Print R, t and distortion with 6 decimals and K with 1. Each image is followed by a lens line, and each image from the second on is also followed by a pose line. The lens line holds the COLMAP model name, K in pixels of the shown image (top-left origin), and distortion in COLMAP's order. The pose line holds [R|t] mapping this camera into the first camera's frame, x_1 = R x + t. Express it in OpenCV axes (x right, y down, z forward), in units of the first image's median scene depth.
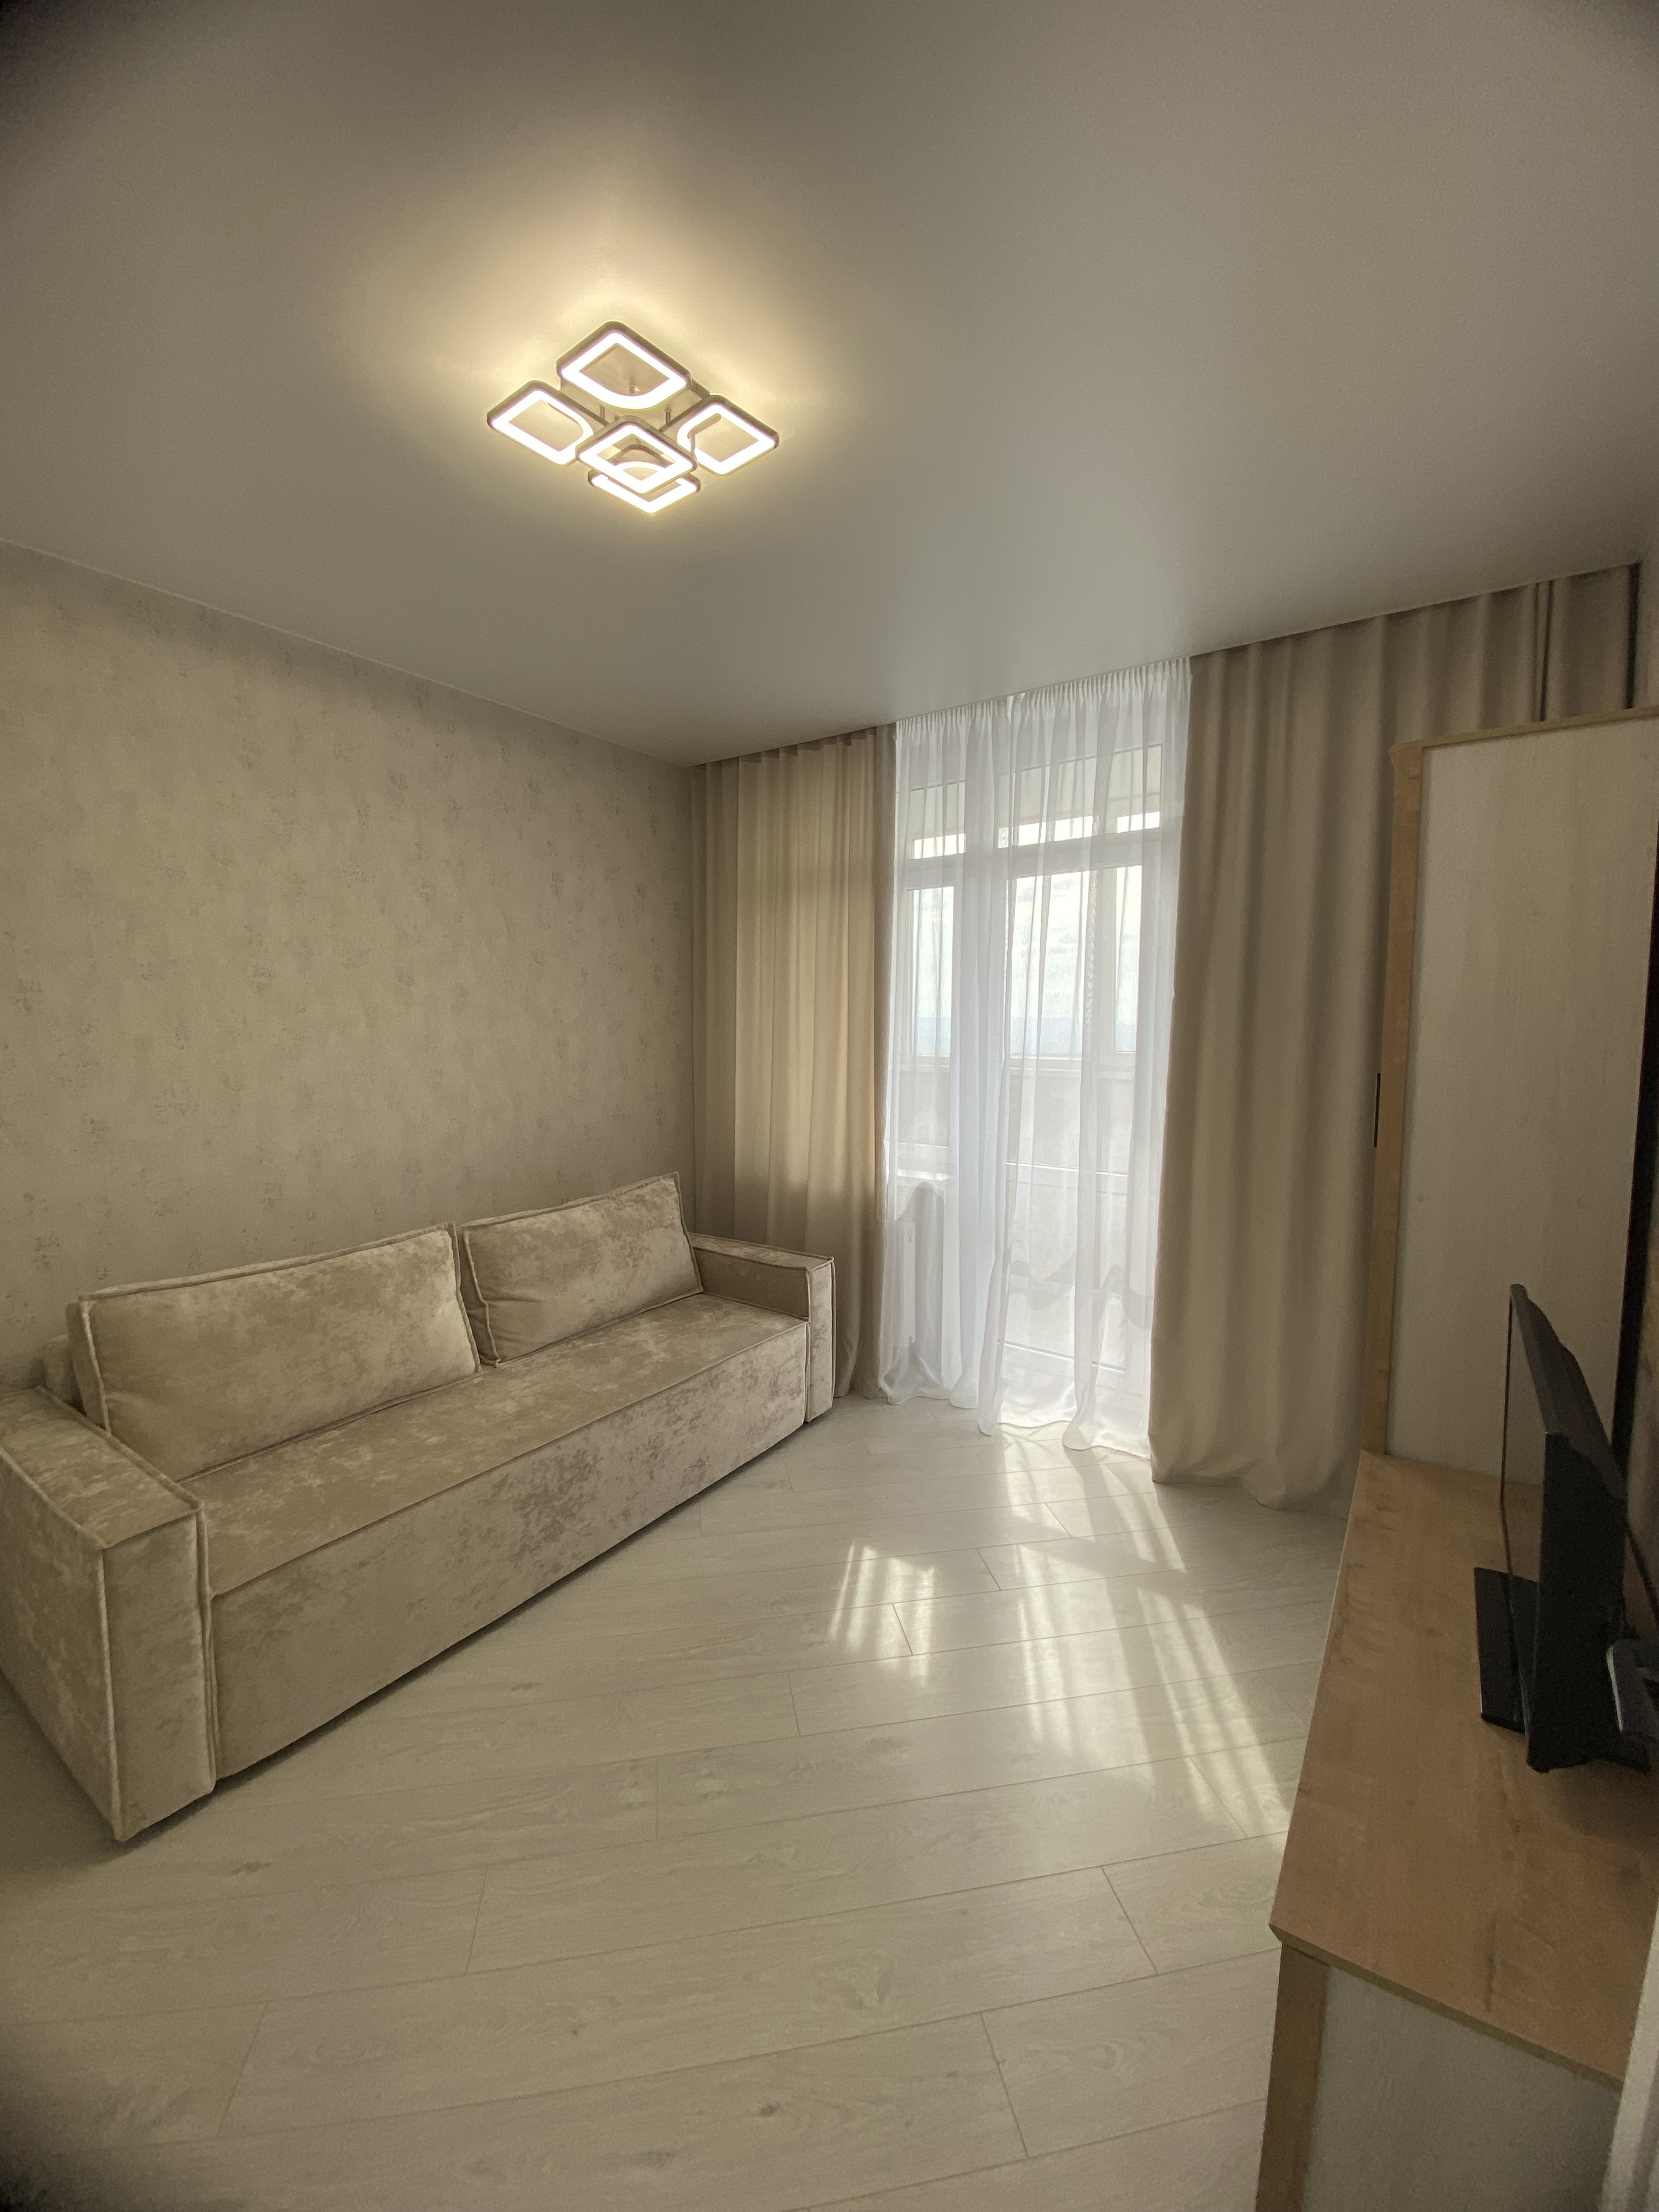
lens RADIAL K [[901.4, 0, 807.1], [0, 901.4, 1113.8], [0, 0, 1]] dist [0.000350, -0.017788]
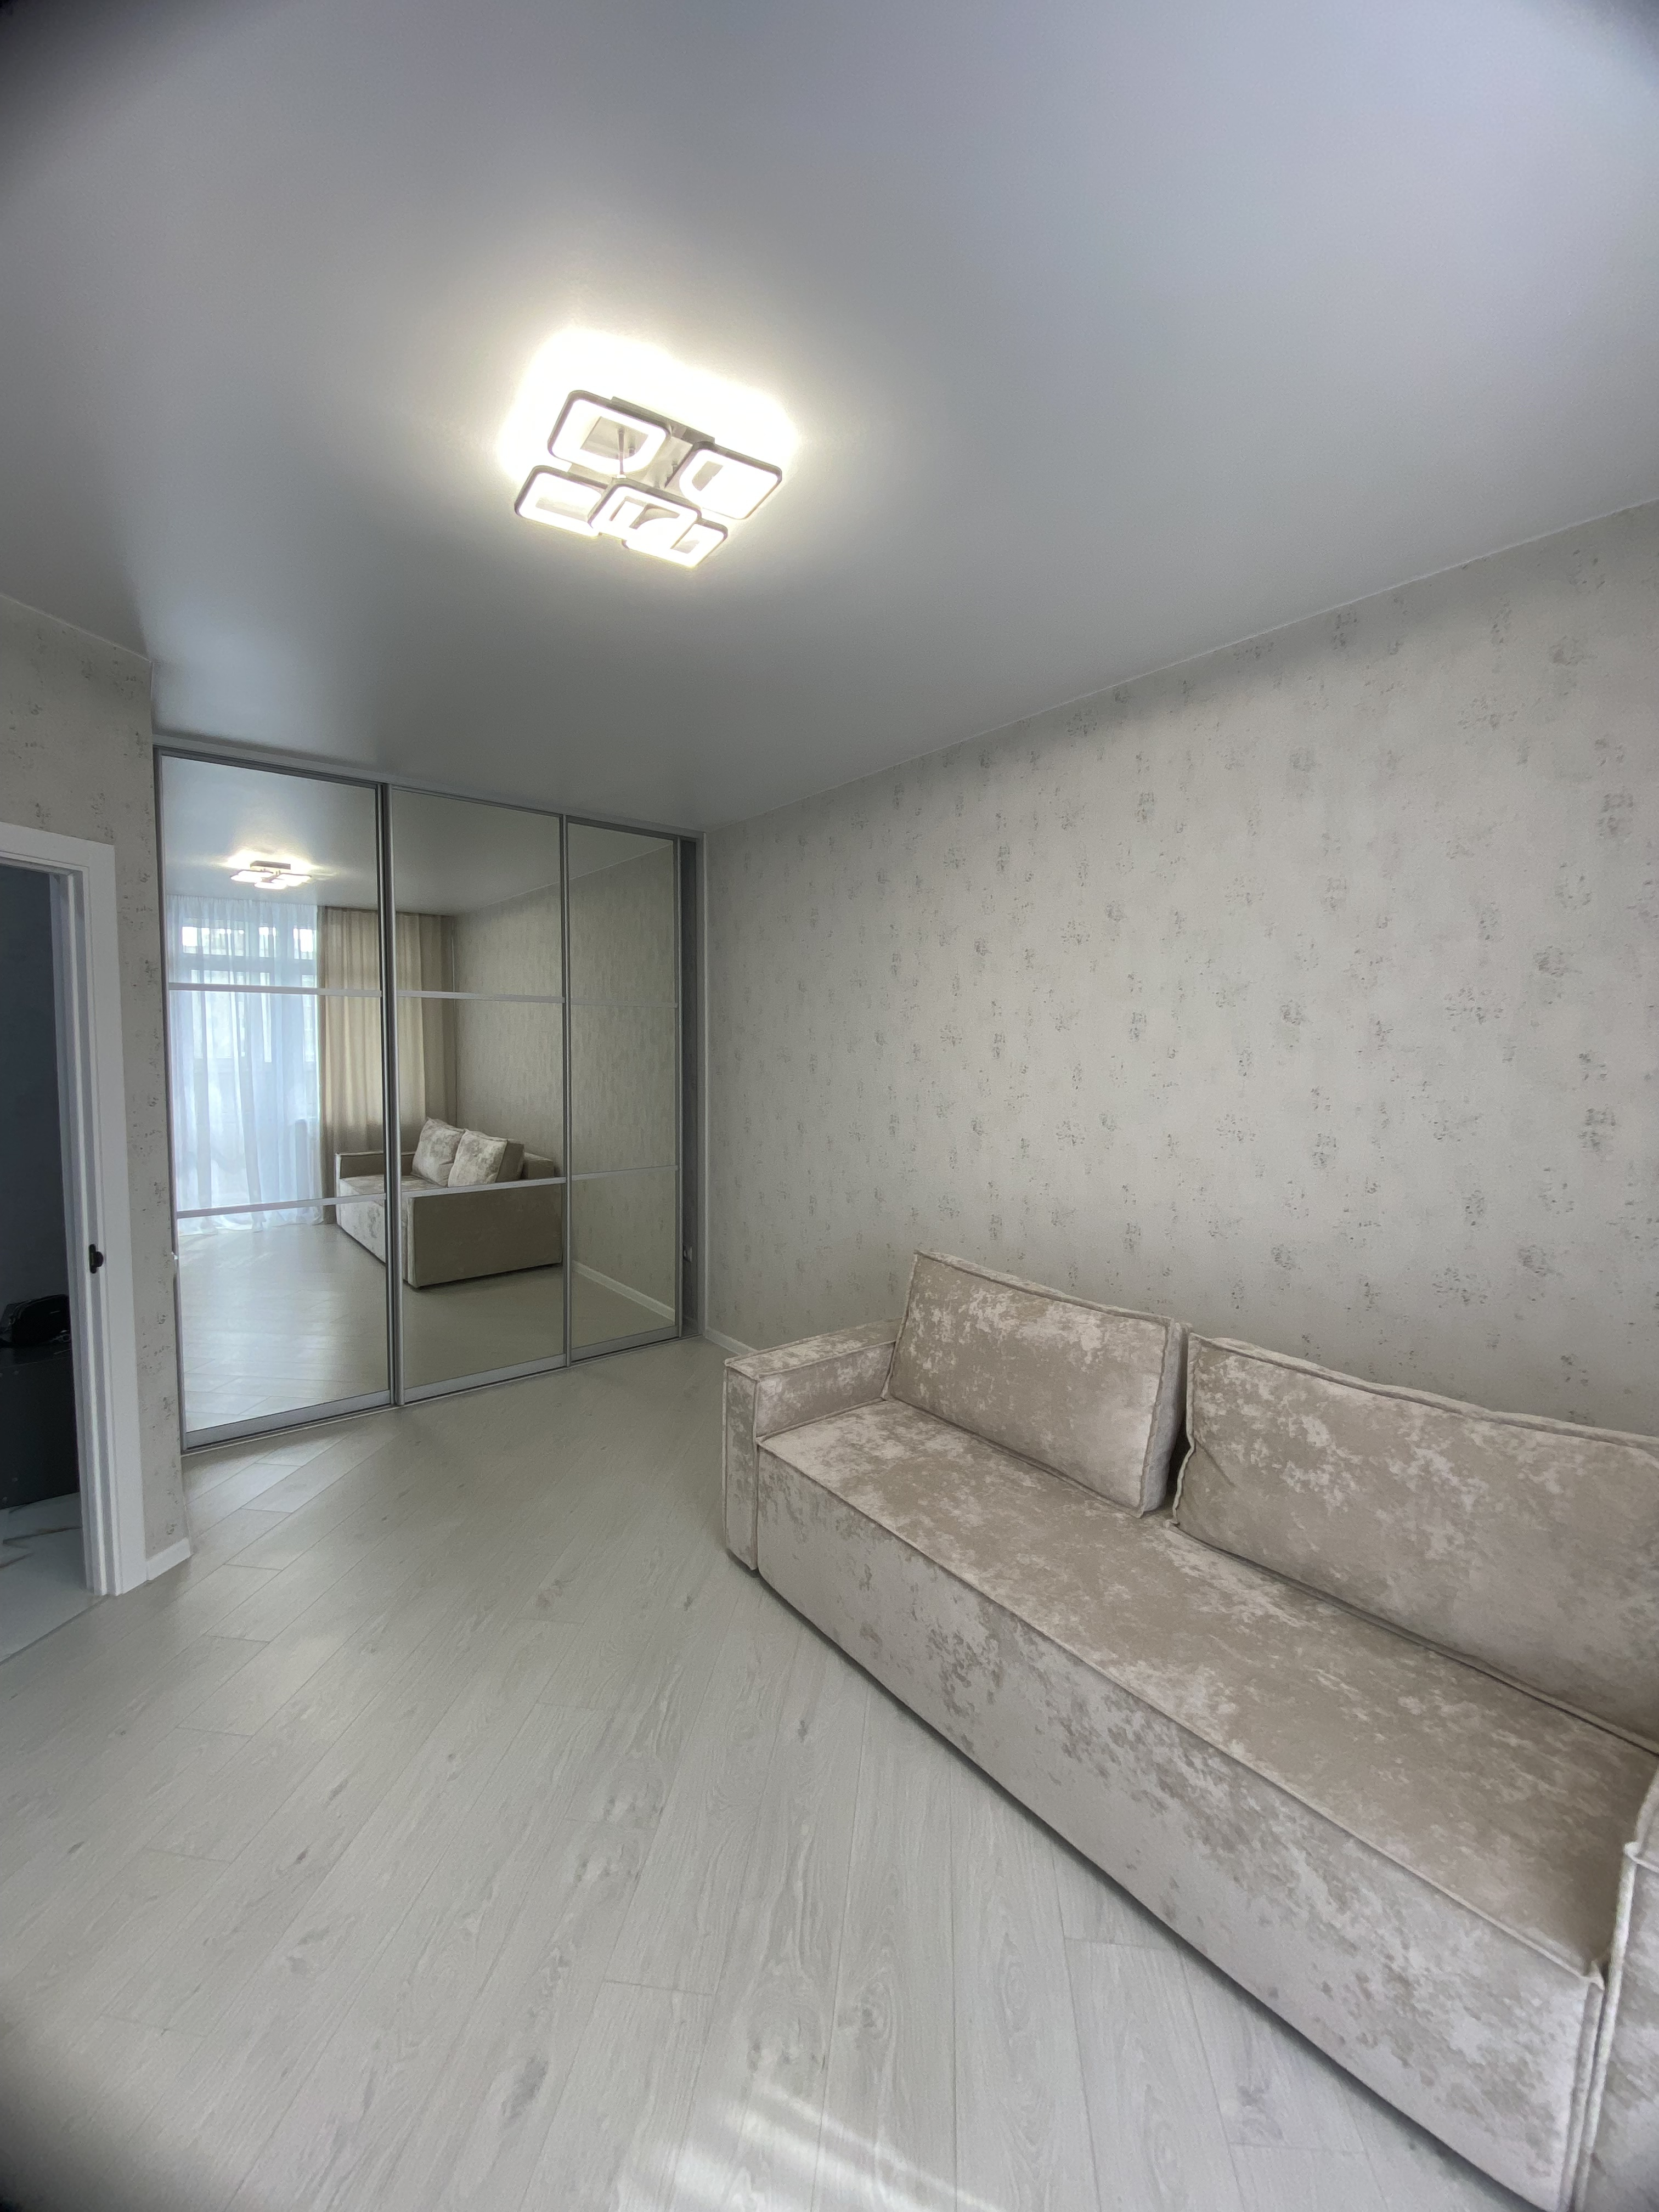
lens RADIAL K [[901.8, 0, 828.0], [0, 901.8, 1099.8], [0, 0, 1]] dist [0.017118, -0.017933]
pose [[-0.287975, 0.053928, -0.956118, 0.420317], [-0.102695, 0.990917, 0.086822, -0.104864], [0.952116, 0.123191, -0.279821, 0.848814]]
